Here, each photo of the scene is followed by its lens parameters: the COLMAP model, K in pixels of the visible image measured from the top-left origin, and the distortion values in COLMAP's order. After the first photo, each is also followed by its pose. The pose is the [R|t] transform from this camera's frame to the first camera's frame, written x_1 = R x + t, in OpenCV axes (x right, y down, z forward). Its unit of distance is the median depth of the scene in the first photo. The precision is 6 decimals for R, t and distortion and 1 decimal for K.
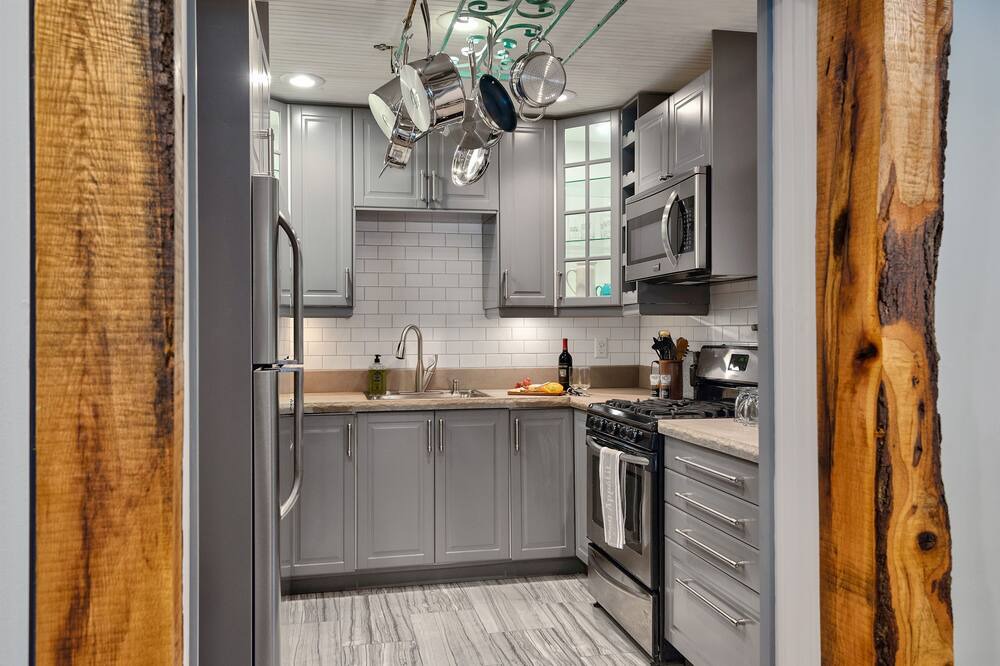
lens RADIAL K [[763.5, 0, 499.4], [0, 763.5, 327.3], [0, 0, 1]] dist [-0.000491, -0.001646]
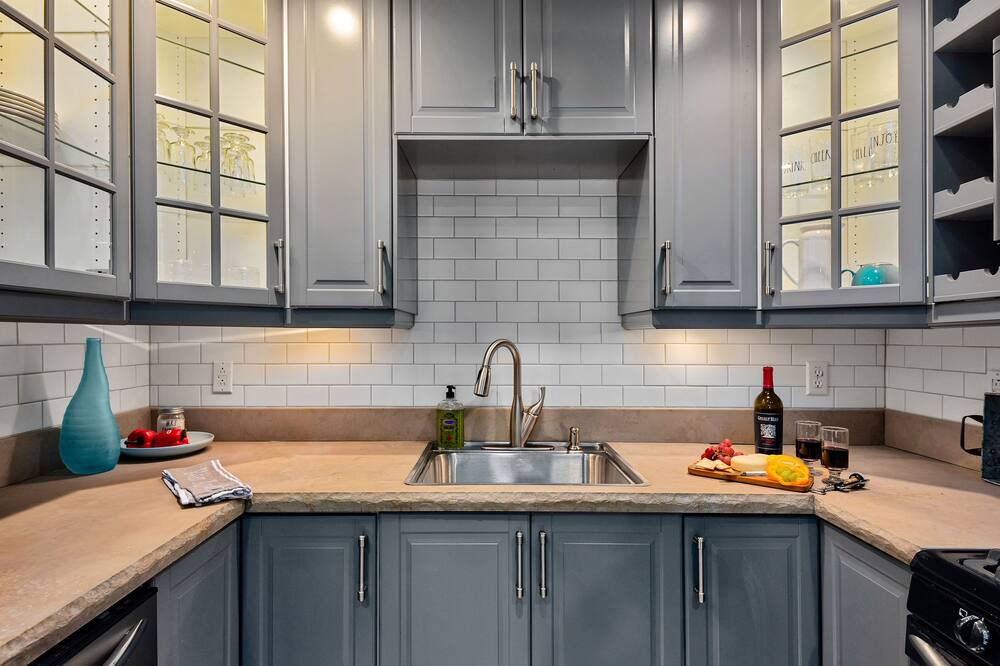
lens RADIAL K [[517.3, 0, 500.0], [0, 517.3, 333.0], [0, 0, 1]] dist [0.028571, -0.023419]
pose [[0.978381, 0.004286, -0.206768, -0.032435], [-0.004255, 0.999991, 0.000595, -0.009606], [0.206768, 0.000297, 0.978390, 0.634856]]
